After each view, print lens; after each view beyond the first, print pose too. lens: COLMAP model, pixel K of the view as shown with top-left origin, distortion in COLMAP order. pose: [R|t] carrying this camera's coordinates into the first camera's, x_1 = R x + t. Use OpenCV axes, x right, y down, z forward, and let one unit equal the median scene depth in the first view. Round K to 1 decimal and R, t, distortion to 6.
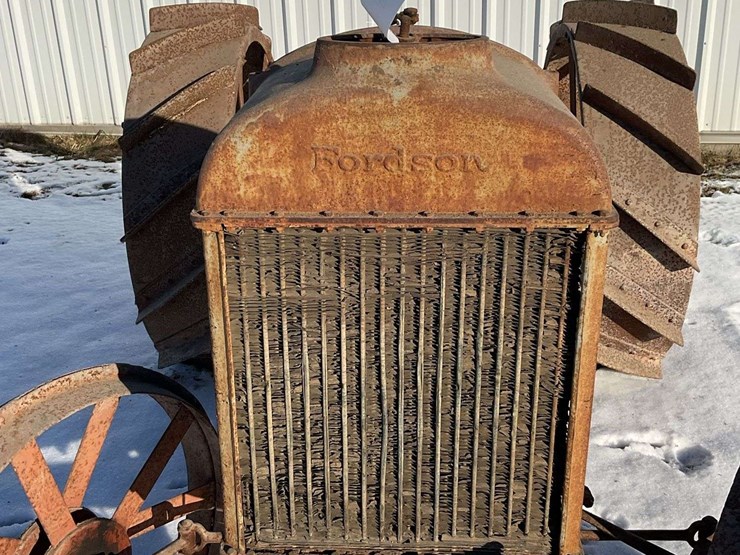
lens RADIAL K [[742.4, 0, 370.0], [0, 742.4, 277.5], [0, 0, 1]] dist [0.120533, -0.247118]
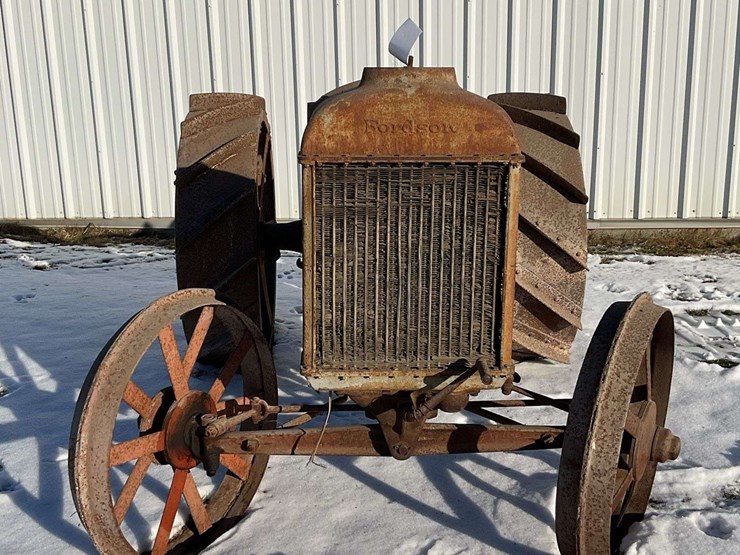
lens RADIAL K [[662.7, 0, 366.4], [0, 662.7, 278.4], [0, 0, 1]] dist [0.096552, -0.195917]
pose [[0.997762, -0.007170, 0.066475, -0.164102], [0.015236, 0.992457, -0.121639, 0.376006], [-0.065101, 0.122379, 0.990346, -0.545432]]
